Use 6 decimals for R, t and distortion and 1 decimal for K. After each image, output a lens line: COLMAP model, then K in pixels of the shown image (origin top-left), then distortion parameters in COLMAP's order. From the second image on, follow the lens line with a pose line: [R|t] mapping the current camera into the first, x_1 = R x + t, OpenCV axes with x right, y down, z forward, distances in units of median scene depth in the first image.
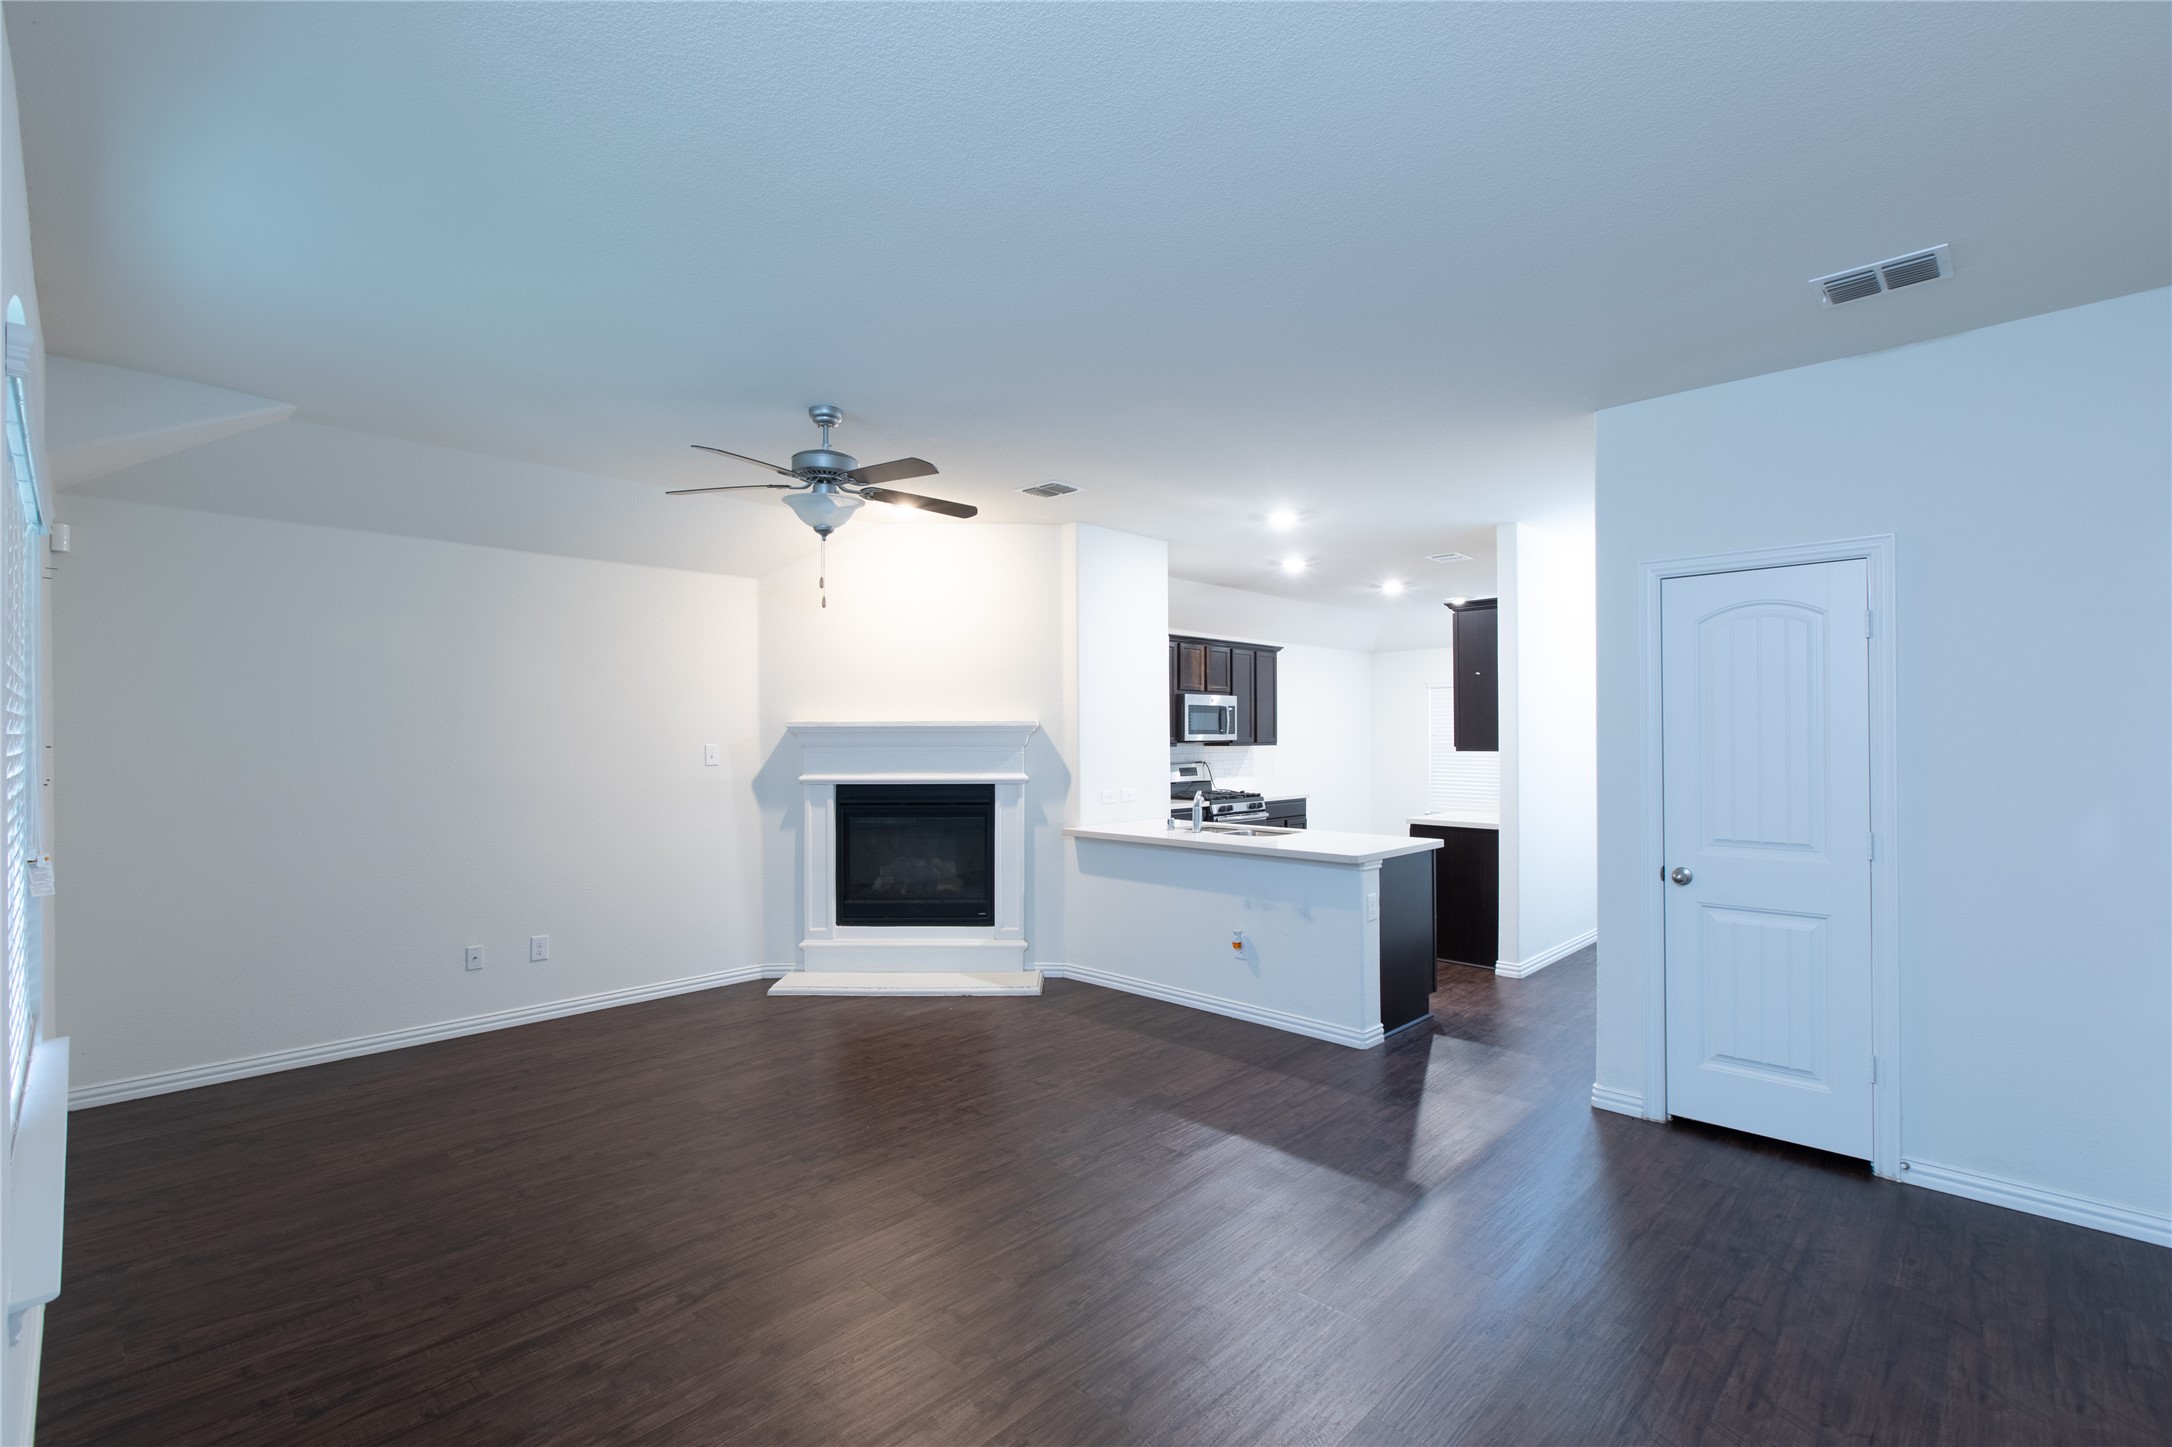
lens RADIAL K [[978.0, 0, 1090.8], [0, 978.0, 734.1], [0, 0, 1]] dist [-0.001289, 0.000238]
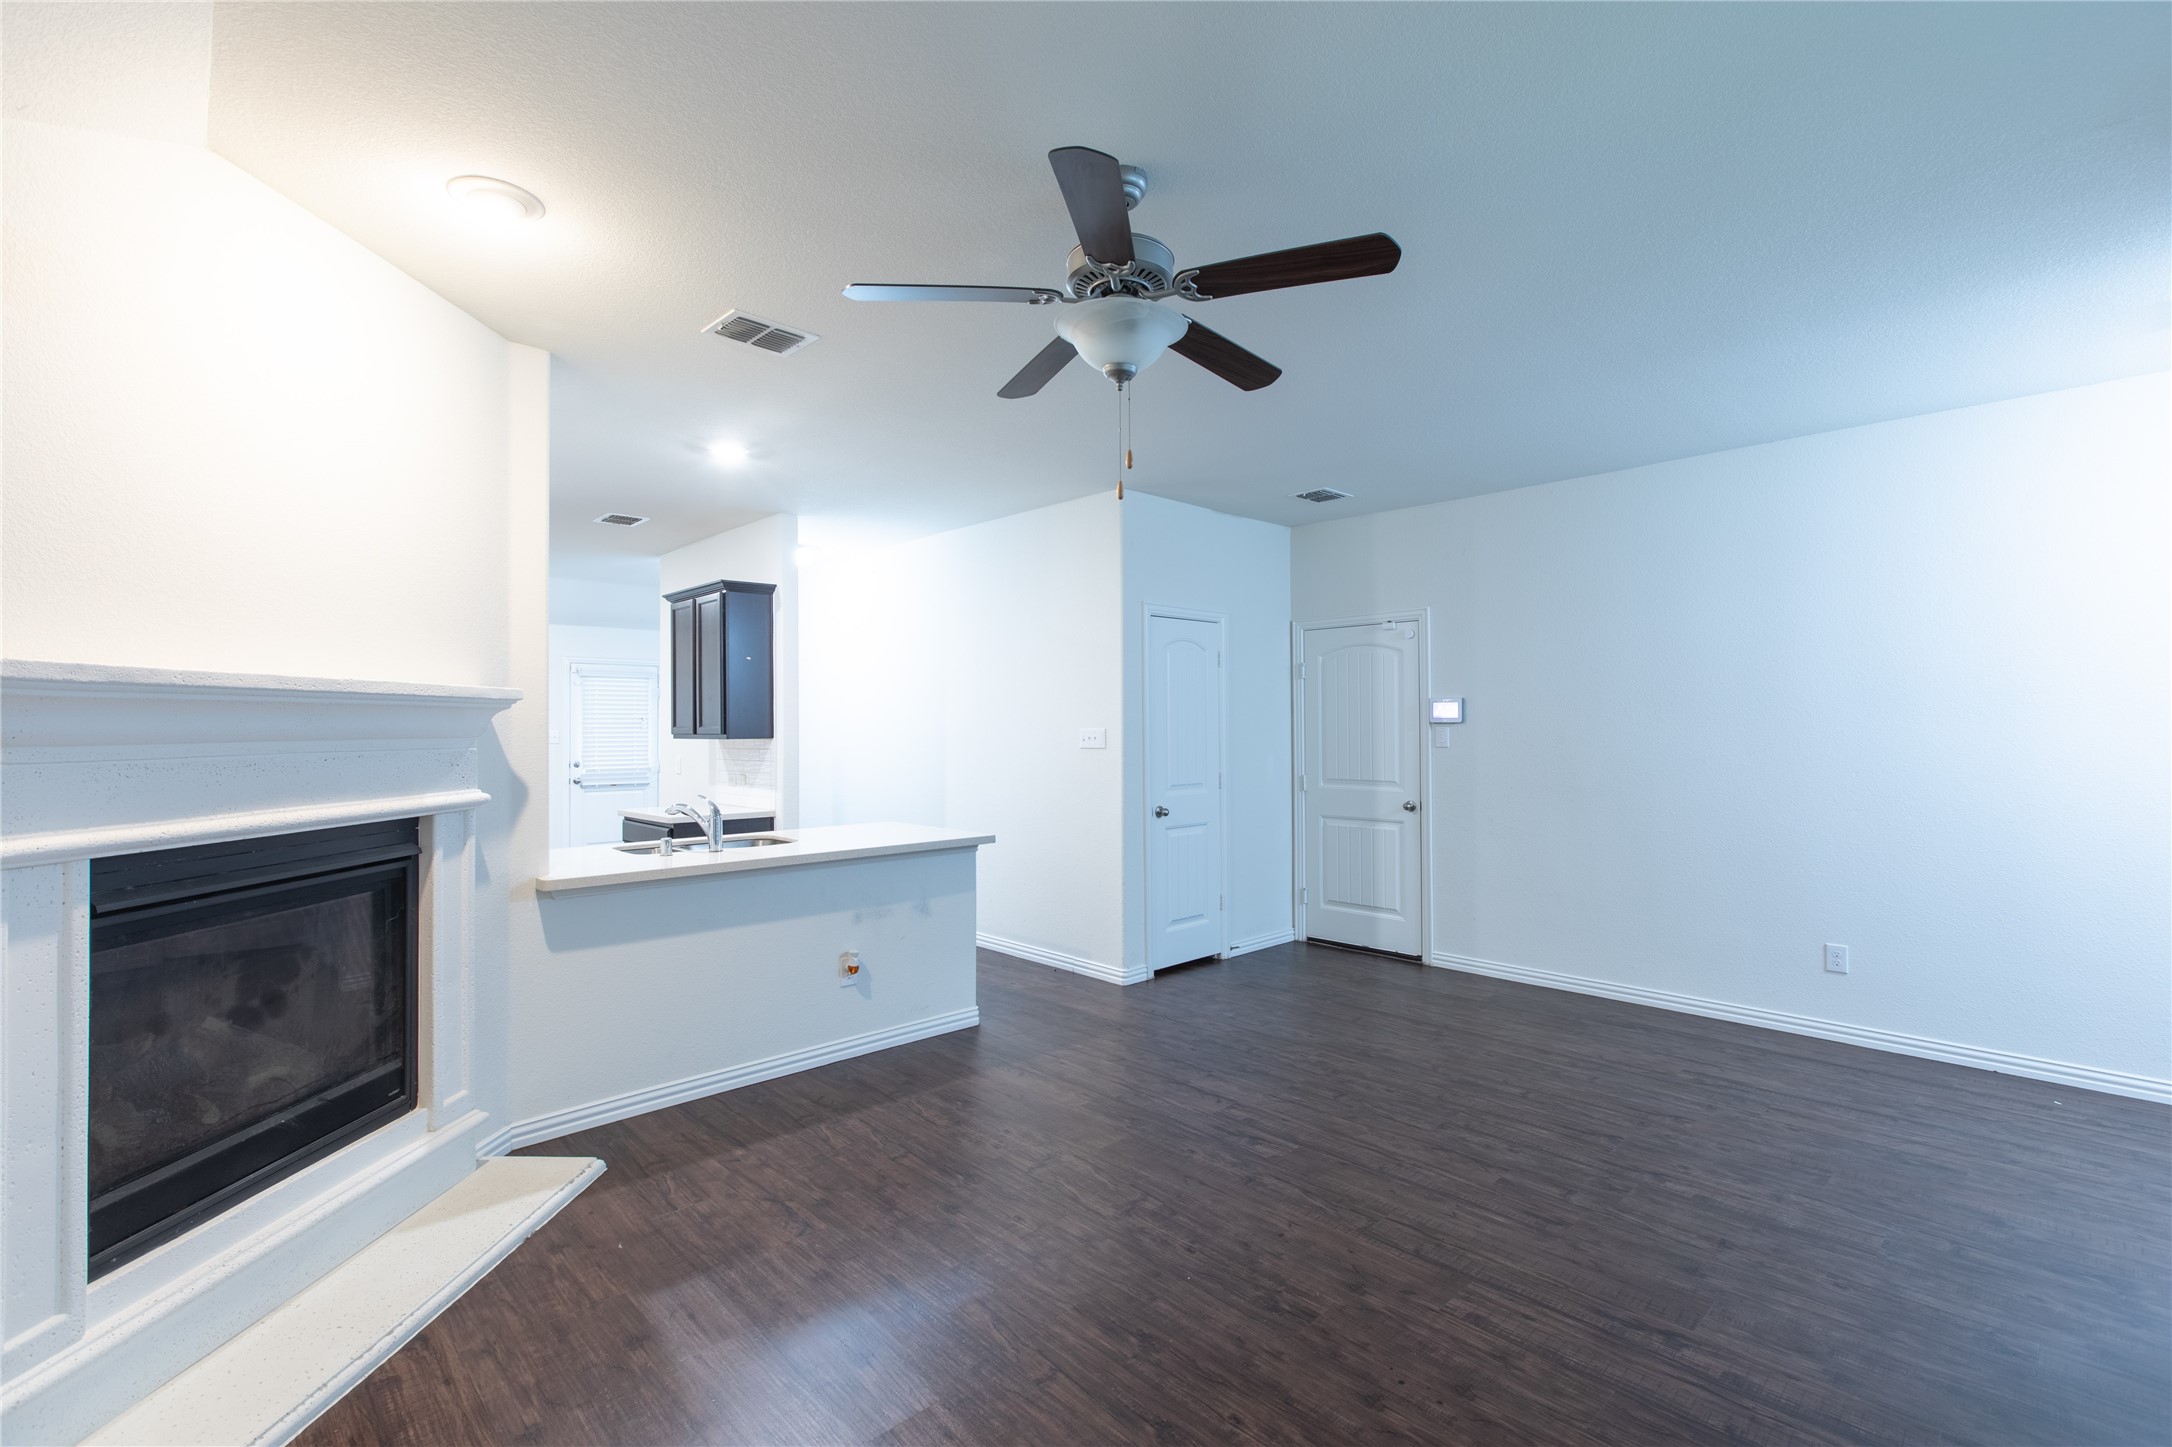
lens RADIAL K [[973.3, 0, 1087.0], [0, 973.3, 717.0], [0, 0, 1]] dist [-0.003578, -0.000390]
pose [[0.043154, 0.011349, 0.999004, -0.599862], [0.004355, 0.999924, -0.011548, 0.009298], [-0.999059, 0.004849, 0.043101, 0.678136]]
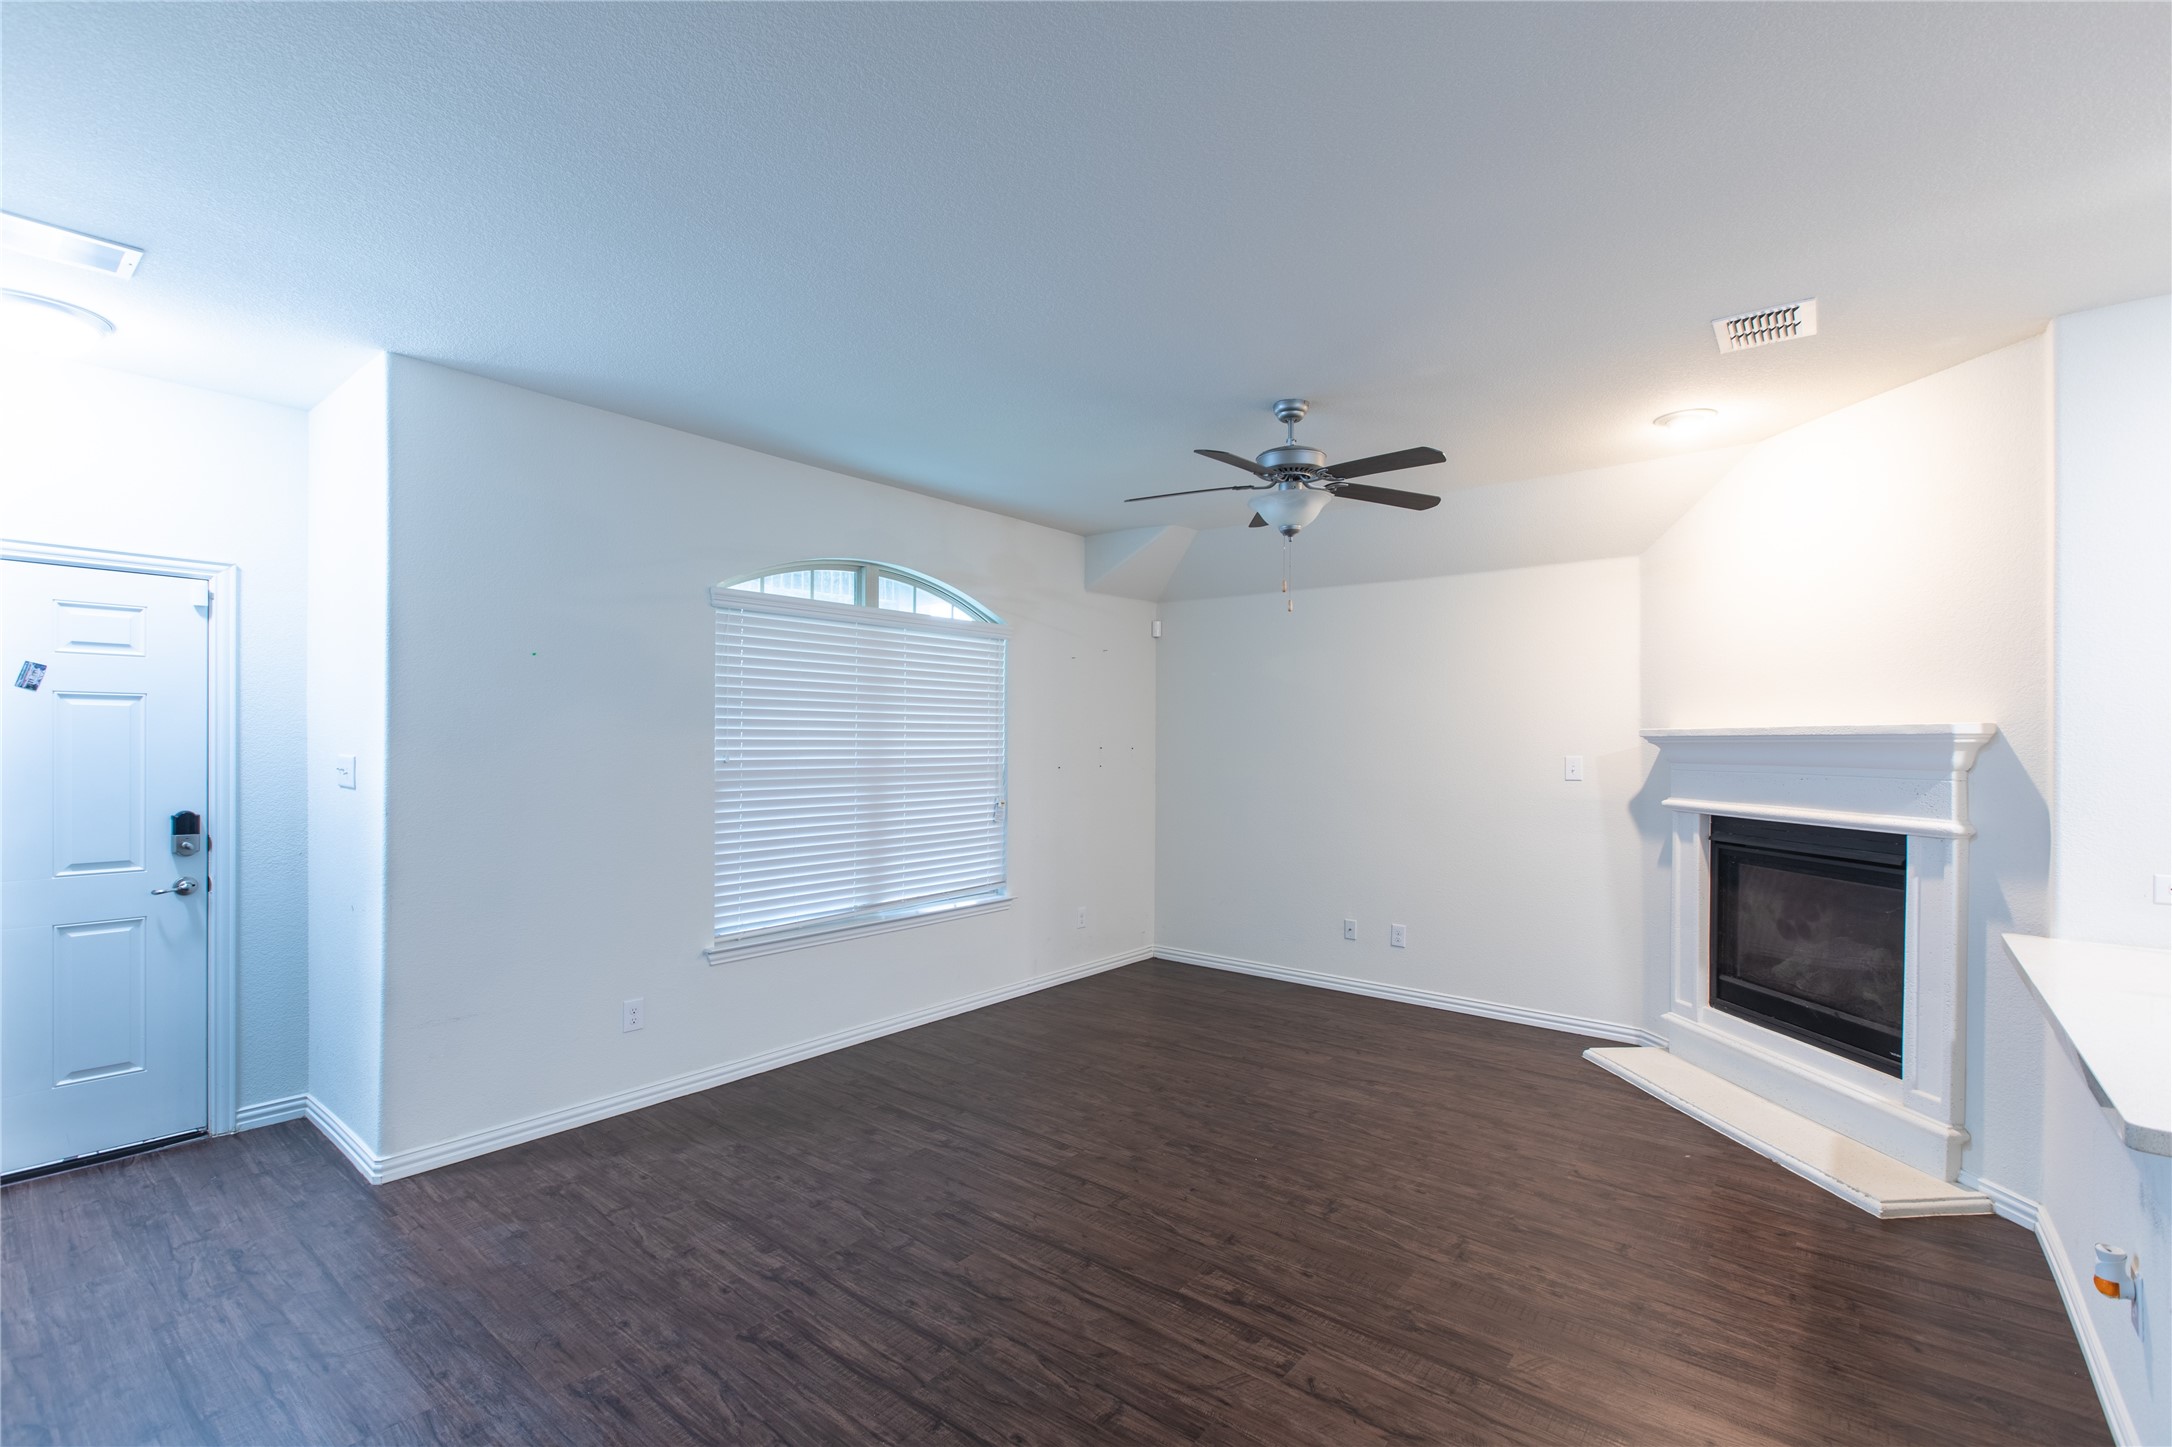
lens RADIAL K [[965.1, 0, 1083.6], [0, 965.1, 751.6], [0, 0, 1]] dist [0.000364, -0.000104]
pose [[0.080978, 0.012943, -0.996632, 0.444496], [-0.007361, 0.999896, 0.012388, -0.001414], [0.996689, 0.006333, 0.081065, 0.492751]]
